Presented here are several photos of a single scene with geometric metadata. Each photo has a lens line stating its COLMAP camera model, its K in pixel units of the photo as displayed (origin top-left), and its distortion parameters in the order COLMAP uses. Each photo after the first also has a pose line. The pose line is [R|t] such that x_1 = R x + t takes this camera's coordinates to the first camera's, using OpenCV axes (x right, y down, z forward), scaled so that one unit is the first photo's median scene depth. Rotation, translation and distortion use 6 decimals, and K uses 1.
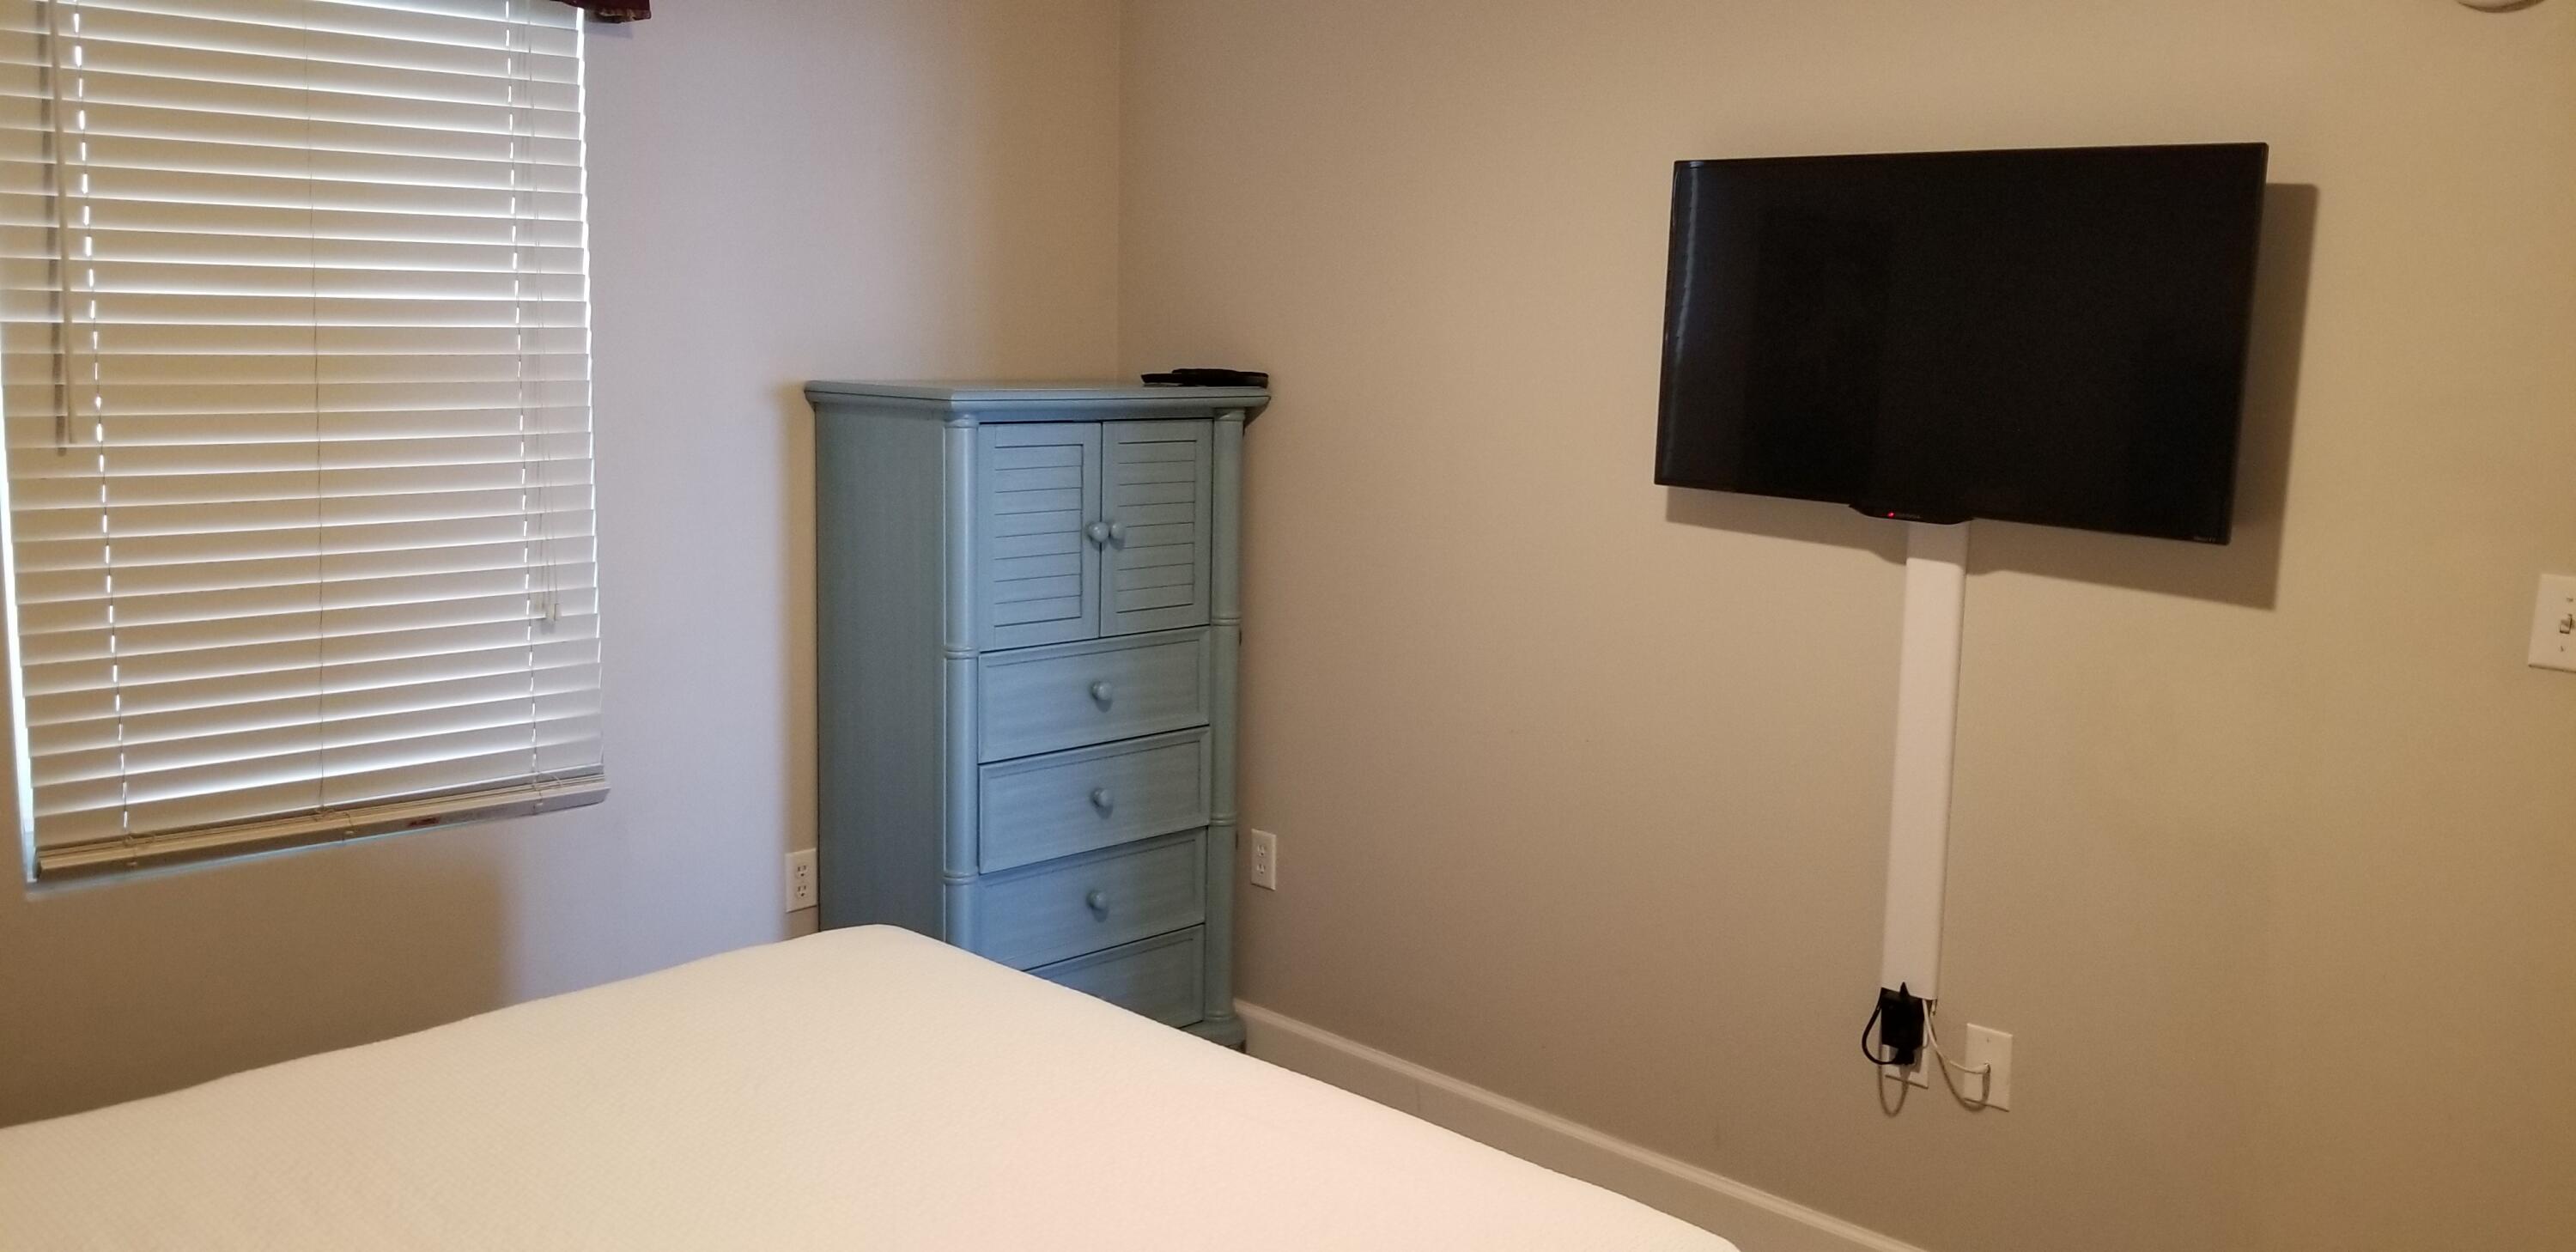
lens RADIAL K [[2031.4, 0, 1285.1], [0, 2031.4, 614.7], [0, 0, 1]] dist [0.042237, -0.066781]
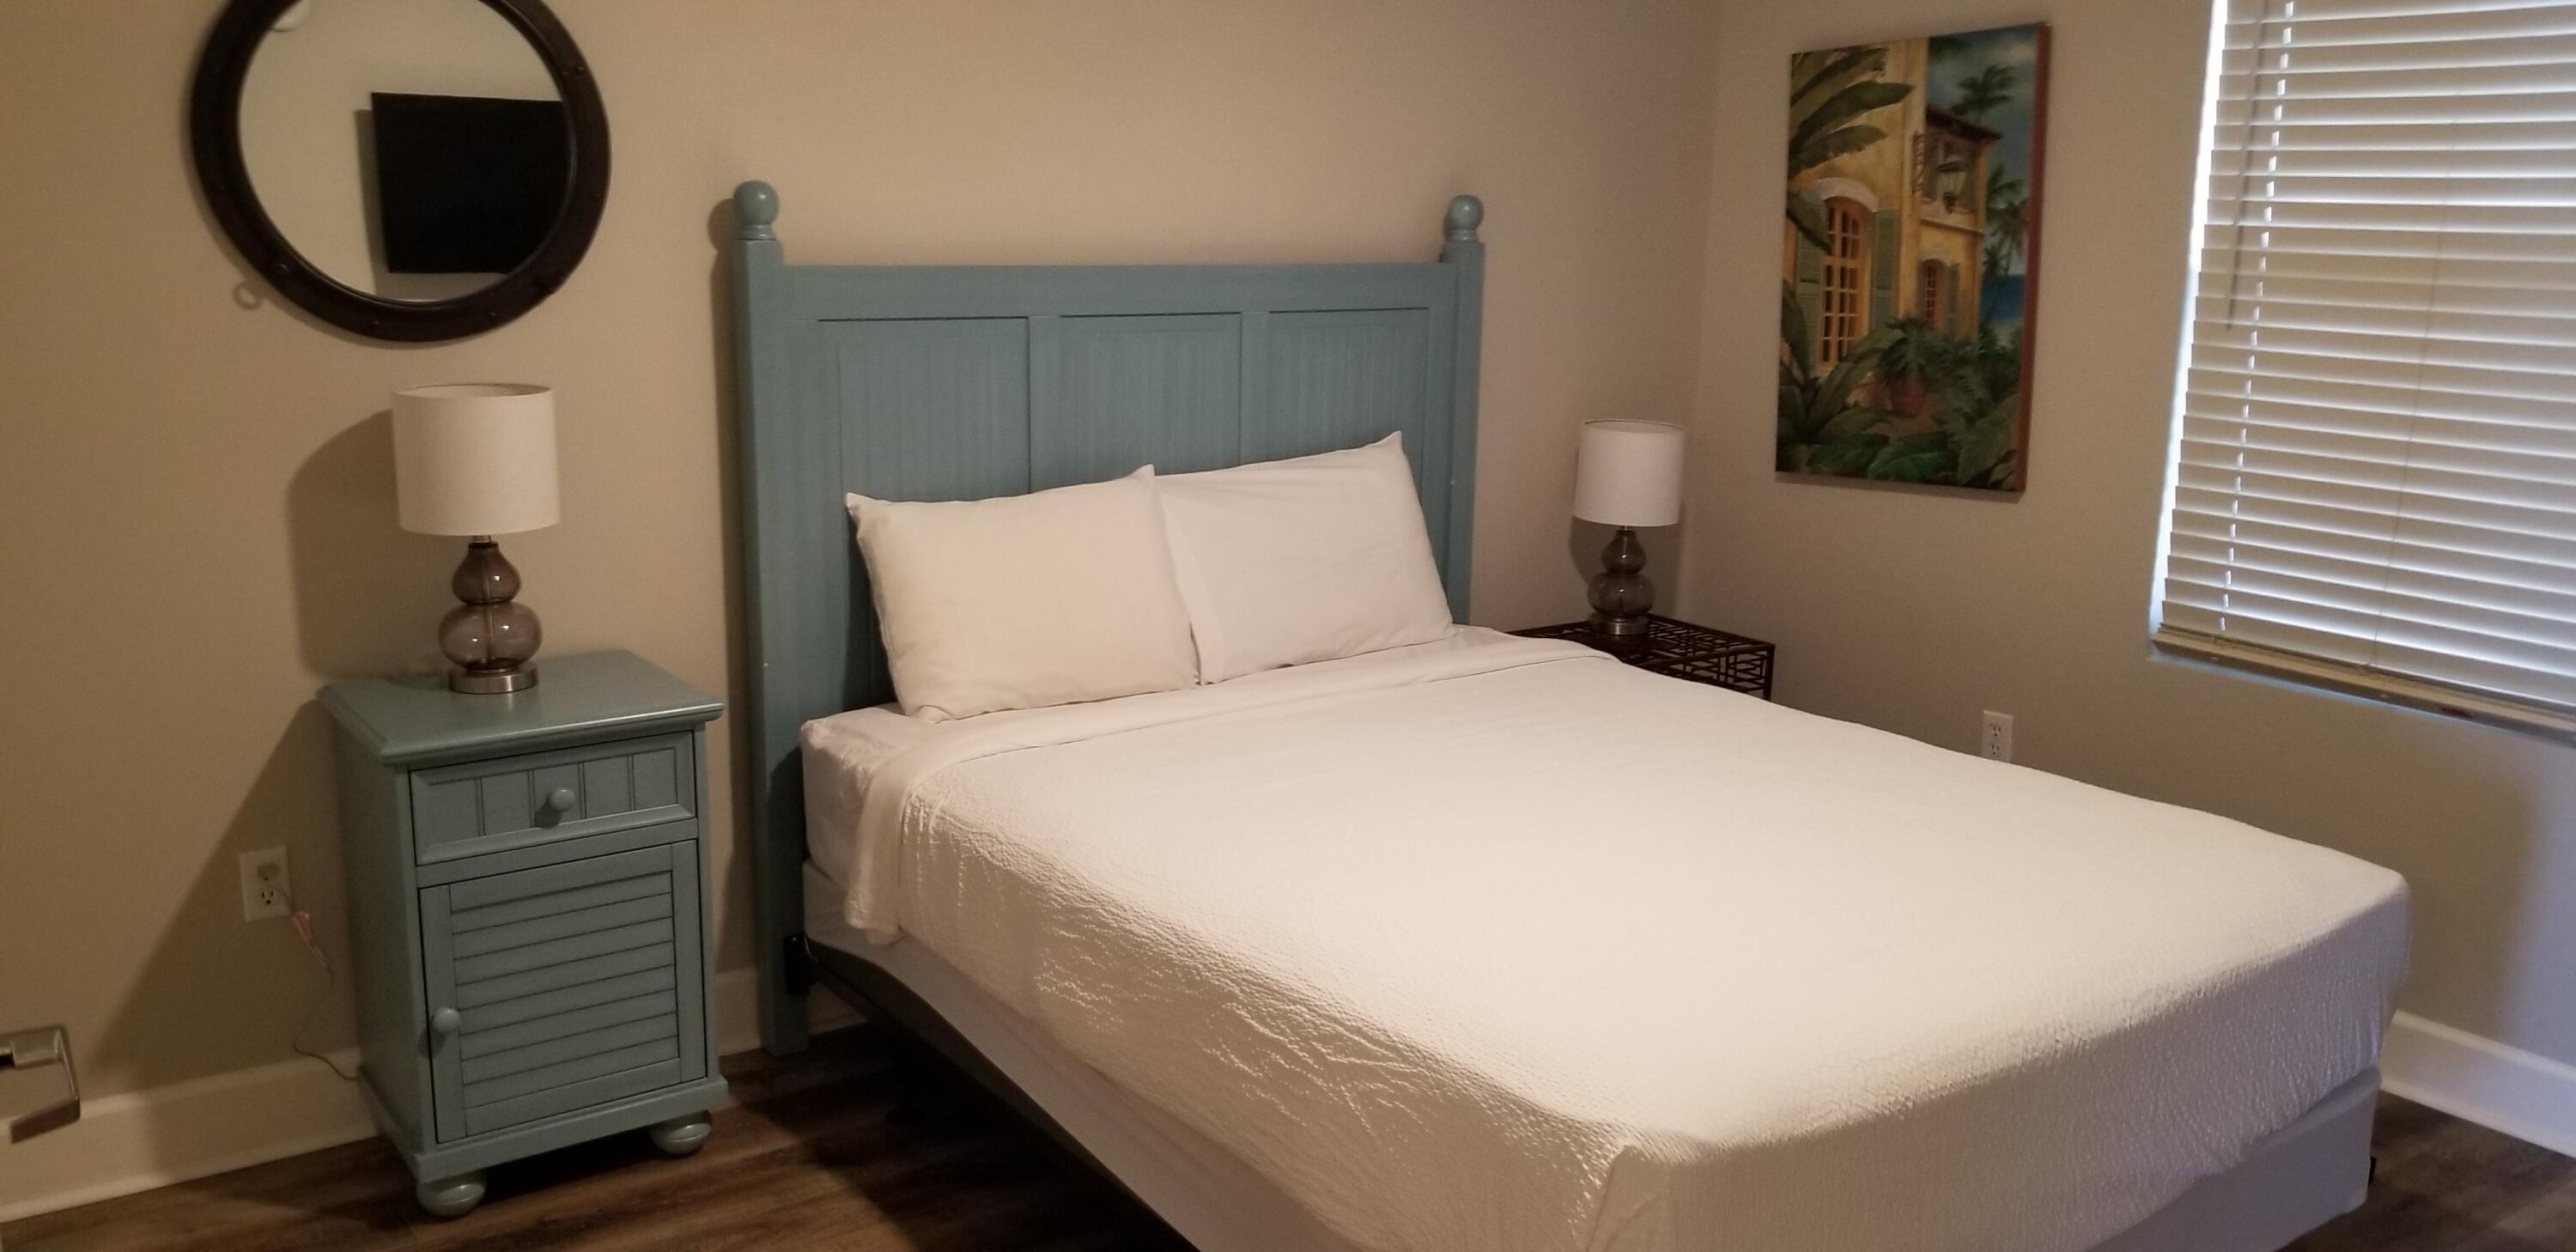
lens RADIAL K [[2031.4, 0, 1288.7], [0, 2031.4, 630.6], [0, 0, 1]] dist [0.042237, -0.066781]
pose [[-0.148299, 0.185121, -0.971462, 0.752379], [-0.168137, 0.963302, 0.209233, -0.063414], [0.974545, 0.194367, -0.111731, 0.588965]]
